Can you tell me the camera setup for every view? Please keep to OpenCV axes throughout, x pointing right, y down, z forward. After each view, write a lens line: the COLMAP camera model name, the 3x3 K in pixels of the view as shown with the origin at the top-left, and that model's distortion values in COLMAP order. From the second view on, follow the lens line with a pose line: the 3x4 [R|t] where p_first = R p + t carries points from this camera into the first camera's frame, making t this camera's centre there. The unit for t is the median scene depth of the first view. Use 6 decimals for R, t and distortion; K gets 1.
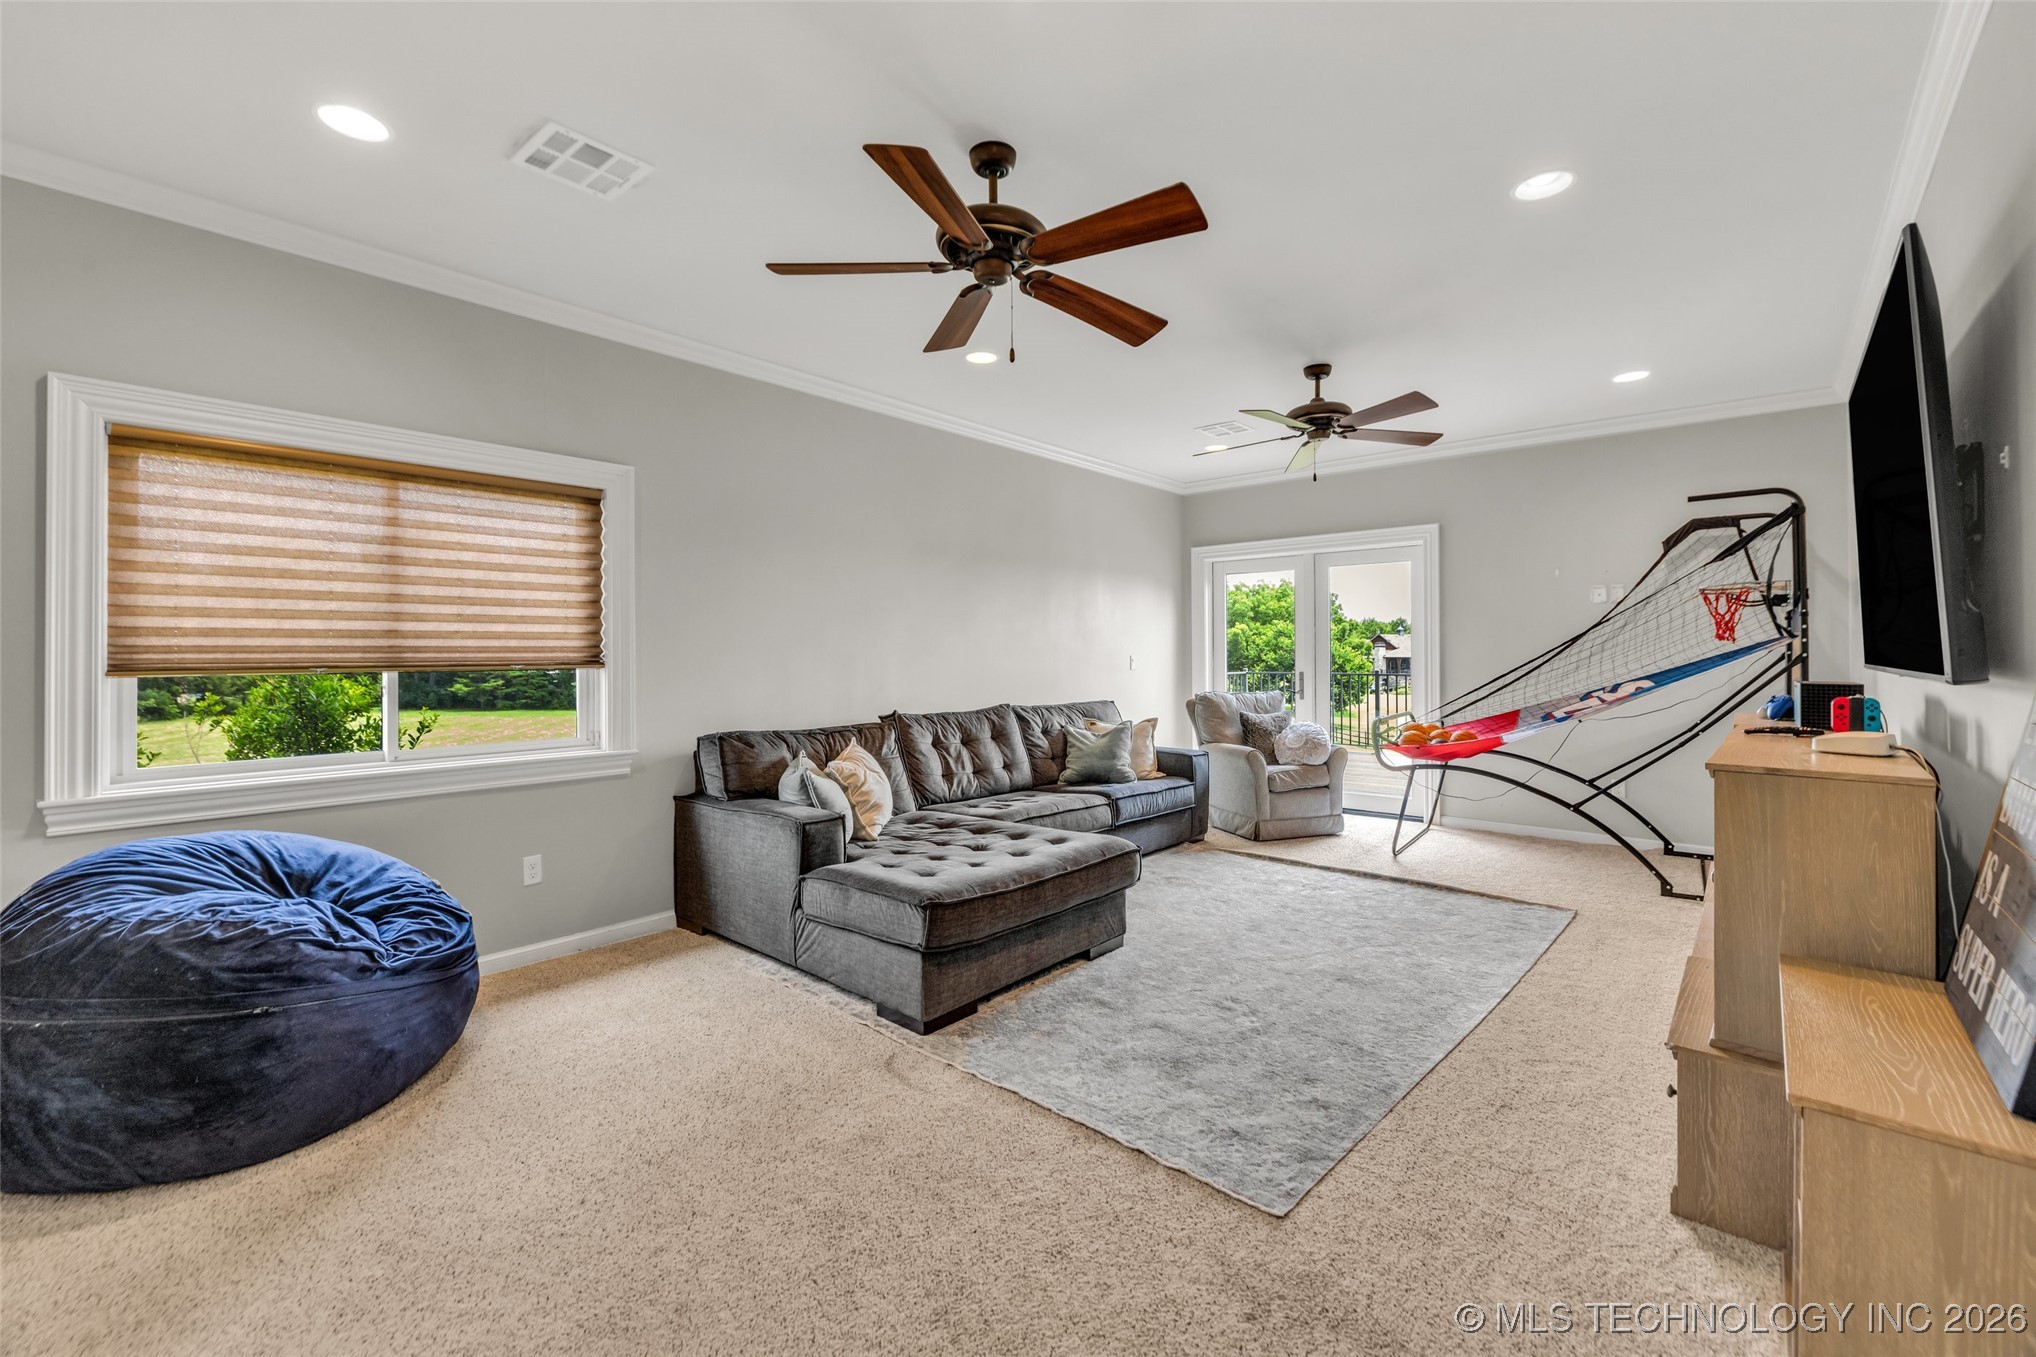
lens RADIAL K [[865.4, 0, 1024.6], [0, 865.4, 659.8], [0, 0, 1]] dist [-0.000364, -0.000510]
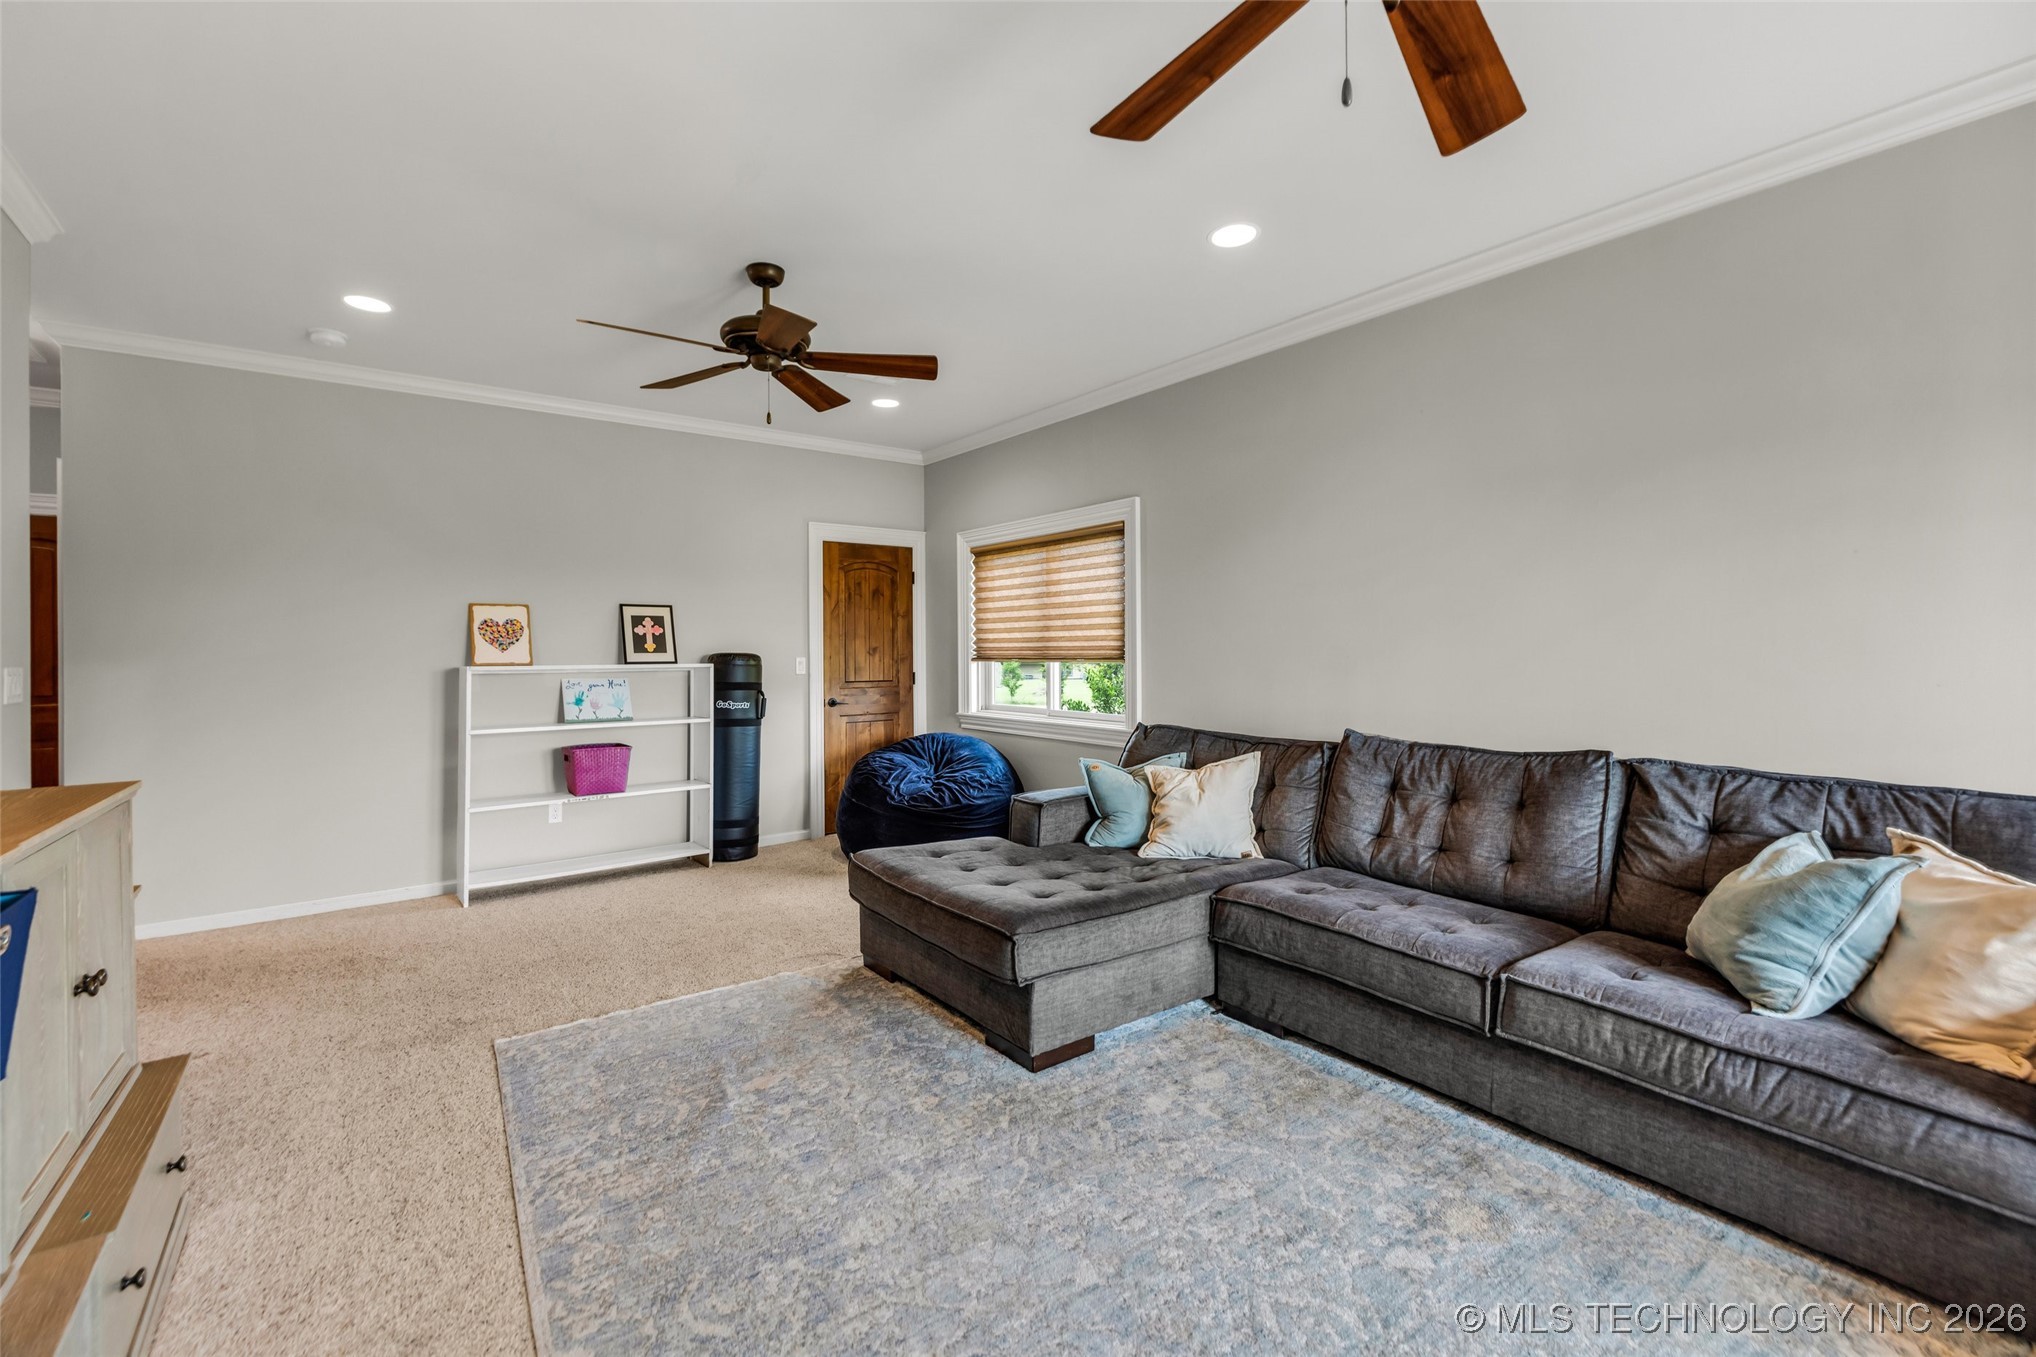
lens RADIAL K [[865.4, 0, 1023.9], [0, 865.4, 672.8], [0, 0, 1]] dist [-0.000364, -0.000510]
pose [[-0.209460, 0.033260, -0.977251, 0.921710], [0.003264, 0.999440, 0.033316, -0.021228], [0.977812, 0.003788, -0.209452, 1.322675]]
